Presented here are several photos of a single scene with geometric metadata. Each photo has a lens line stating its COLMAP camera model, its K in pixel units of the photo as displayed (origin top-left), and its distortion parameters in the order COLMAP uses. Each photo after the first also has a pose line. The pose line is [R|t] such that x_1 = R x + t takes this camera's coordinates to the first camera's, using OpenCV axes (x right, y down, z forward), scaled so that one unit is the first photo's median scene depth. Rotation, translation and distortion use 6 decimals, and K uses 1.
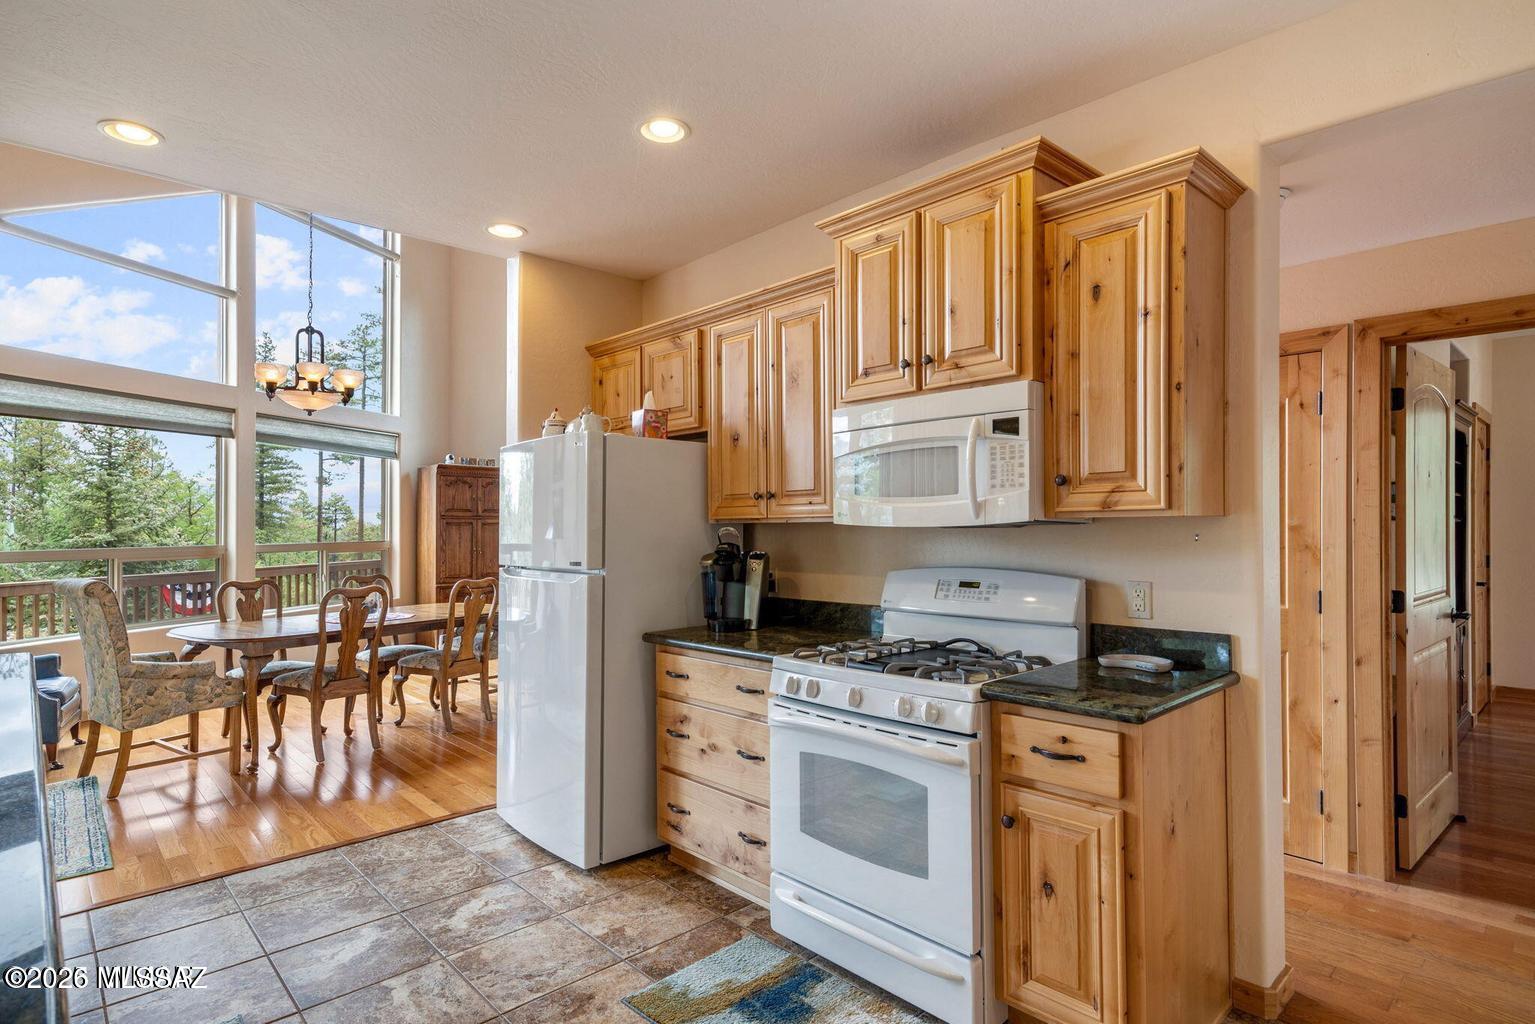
lens RADIAL K [[804.5, 0, 768.6], [0, 804.5, 514.0], [0, 0, 1]] dist [-0.003054, -0.000033]
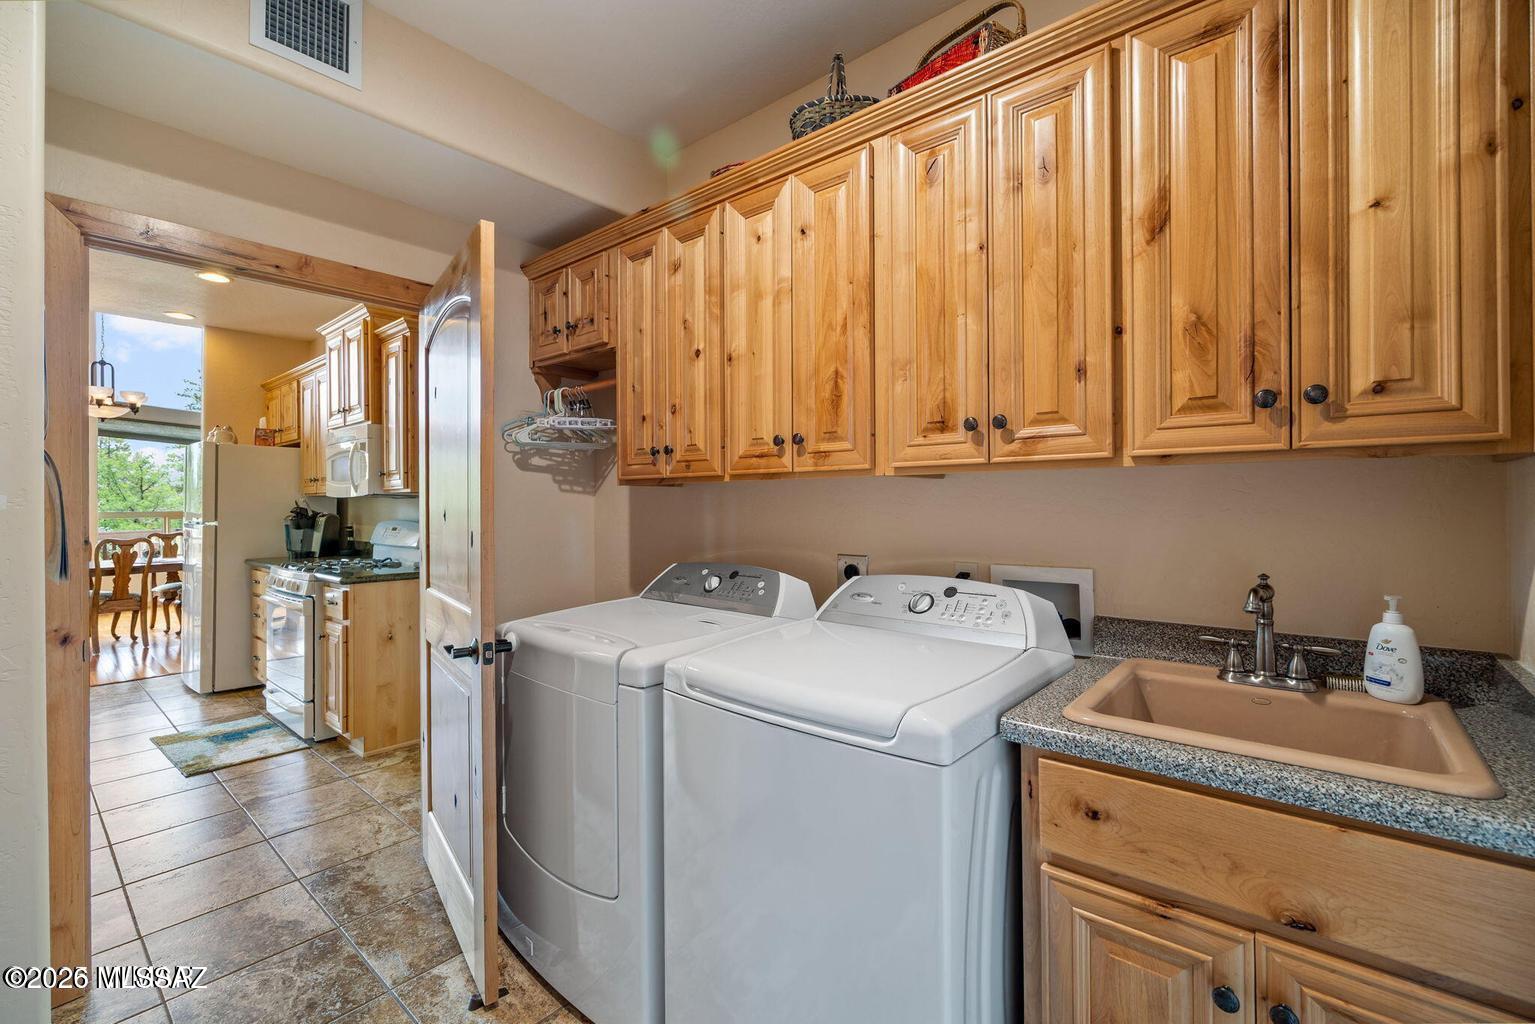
lens RADIAL K [[659.8, 0, 766.1], [0, 659.8, 509.6], [0, 0, 1]] dist [-0.000520, 0.000034]
pose [[0.993643, -0.000057, 0.112576, 0.743280], [-0.002880, 0.999660, 0.025928, 0.001684], [-0.112539, -0.026087, 0.993305, -0.491931]]
